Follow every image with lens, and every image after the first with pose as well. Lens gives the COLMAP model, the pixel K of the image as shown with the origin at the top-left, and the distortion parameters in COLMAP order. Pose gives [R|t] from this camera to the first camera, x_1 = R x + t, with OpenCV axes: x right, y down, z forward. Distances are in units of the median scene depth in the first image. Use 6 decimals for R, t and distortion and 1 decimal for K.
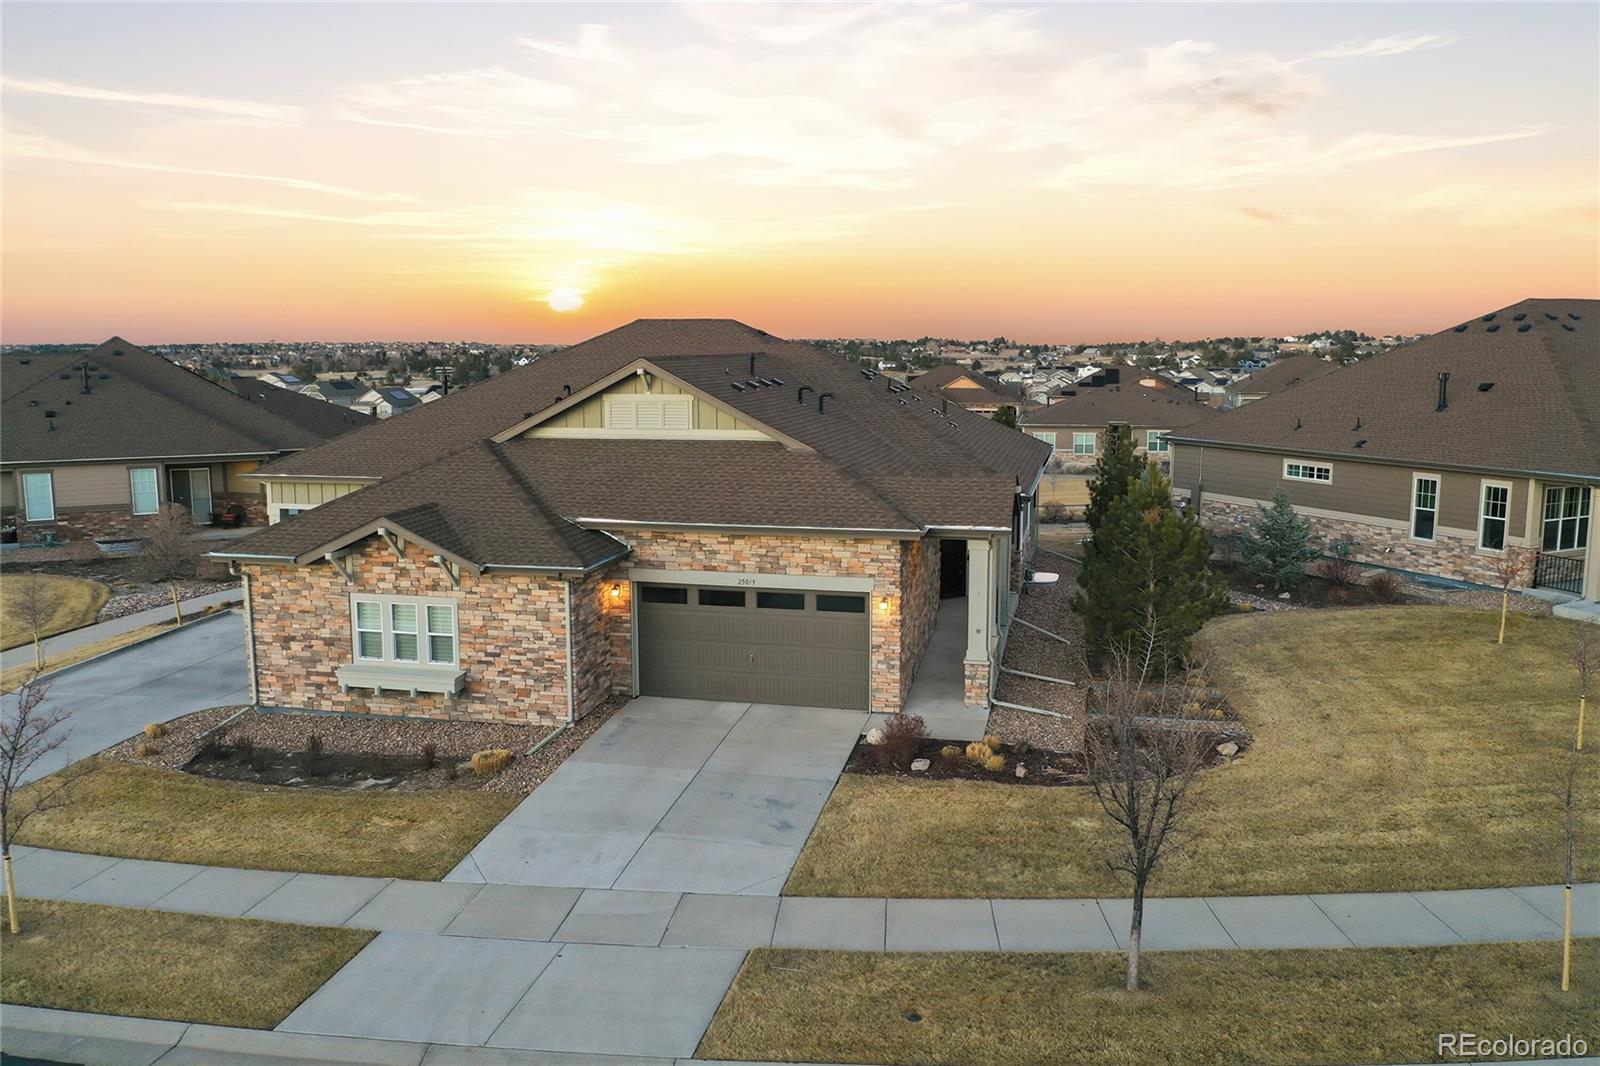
lens RADIAL K [[1283.7, 0, 800.0], [0, 1283.7, 533.0], [0, 0, 1]] dist [-0.013290, 0.005534]
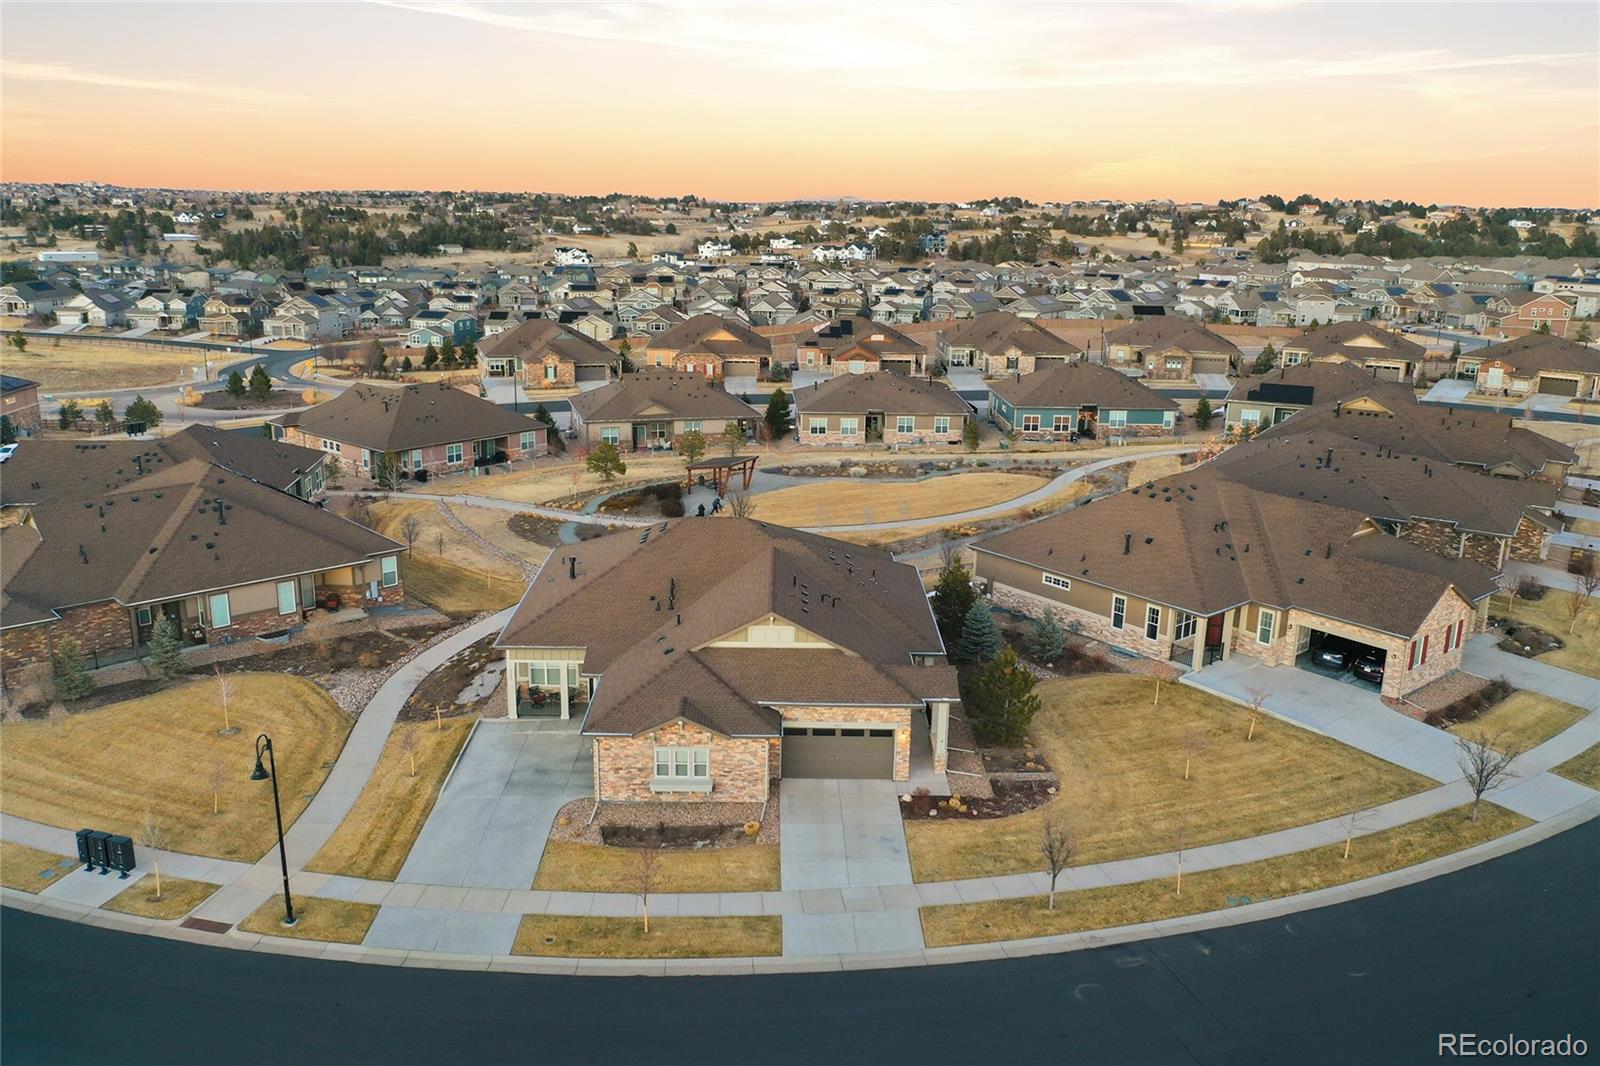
lens RADIAL K [[1283.7, 0, 800.0], [0, 1283.7, 533.0], [0, 0, 1]] dist [-0.013290, 0.005534]
pose [[0.970407, -0.042583, 0.237690, -0.589424], [0.014240, 0.992707, 0.119709, -0.530887], [-0.241054, -0.112782, 0.963936, -0.995055]]
